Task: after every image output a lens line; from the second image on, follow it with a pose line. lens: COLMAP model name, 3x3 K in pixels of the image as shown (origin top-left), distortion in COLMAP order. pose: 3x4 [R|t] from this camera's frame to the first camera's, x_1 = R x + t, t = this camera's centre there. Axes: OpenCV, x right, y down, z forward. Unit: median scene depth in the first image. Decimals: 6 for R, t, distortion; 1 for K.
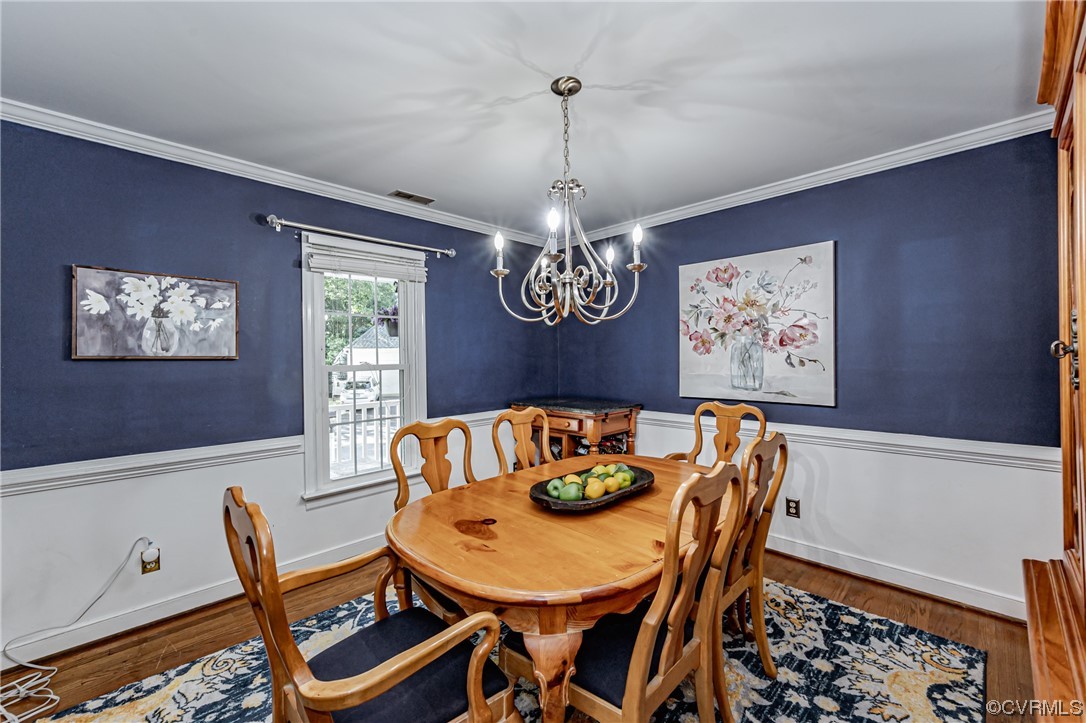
lens RADIAL K [[434.1, 0, 543.1], [0, 434.1, 353.0], [0, 0, 1]] dist [-0.000342, -0.000549]
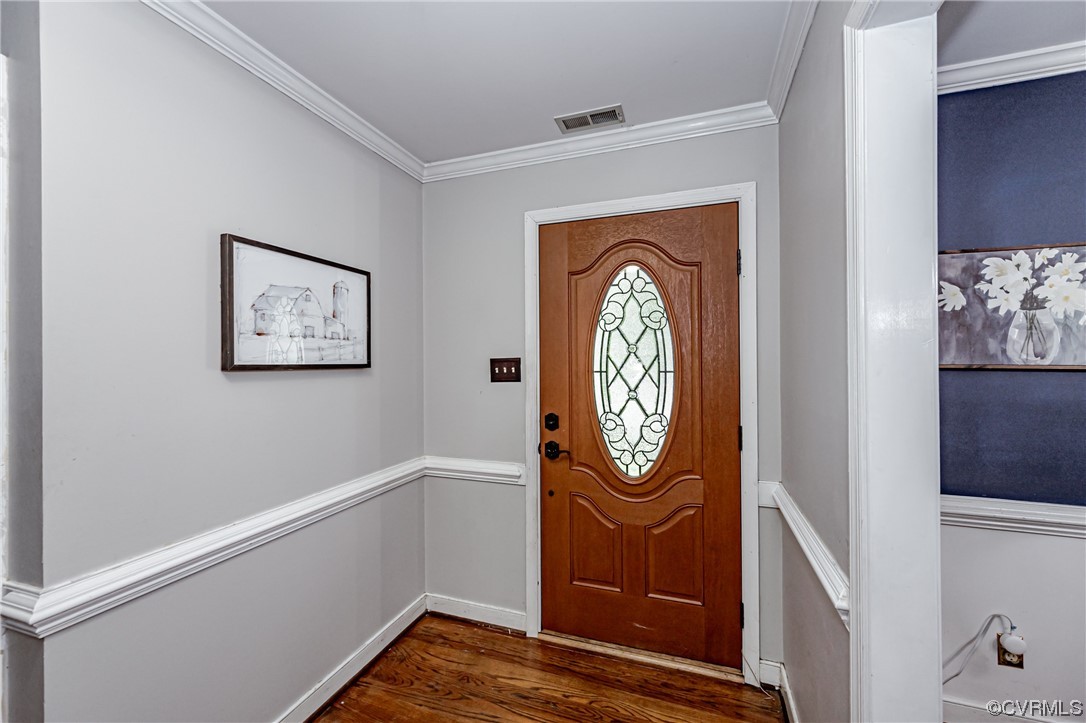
lens RADIAL K [[434.1, 0, 543.5], [0, 434.1, 361.5], [0, 0, 1]] dist [-0.000342, -0.000549]
pose [[0.439123, -0.000092, -0.898427, -0.339360], [0.000704, 1.000000, 0.000241, 0.000465], [0.898427, -0.000738, 0.439123, -0.003077]]
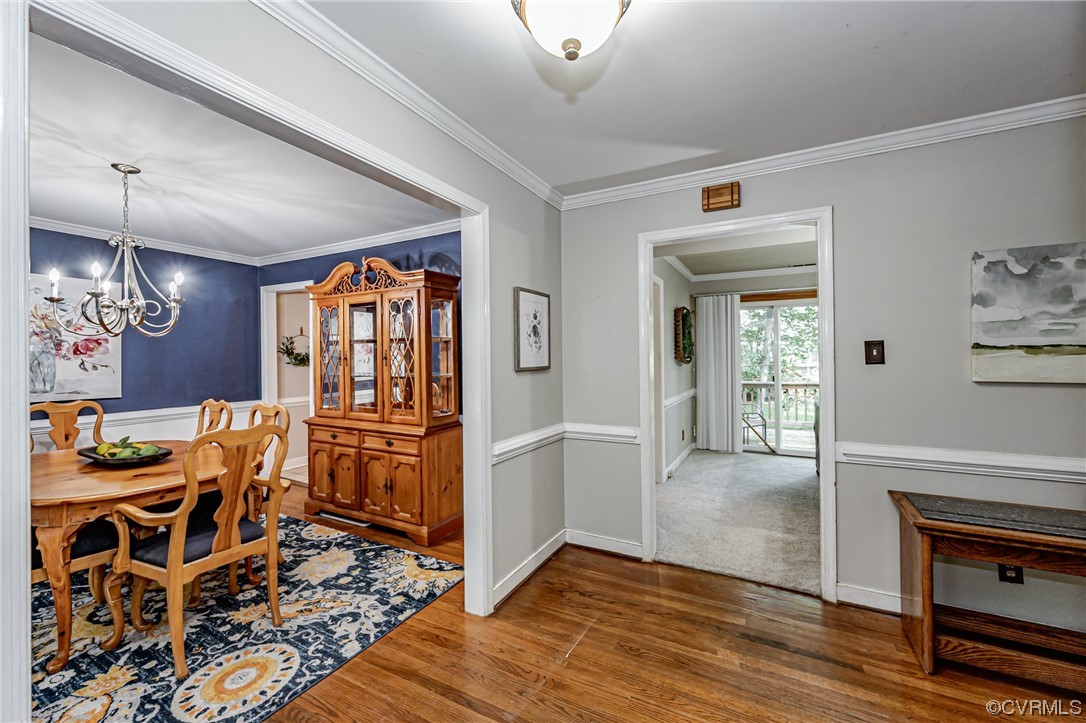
lens RADIAL K [[434.1, 0, 540.9], [0, 434.1, 355.1], [0, 0, 1]] dist [-0.000342, -0.000549]
pose [[-0.290281, 0.021970, 0.956689, -1.503183], [0.009307, 0.999754, -0.020135, 0.032816], [-0.956896, 0.003059, -0.290414, 0.104365]]
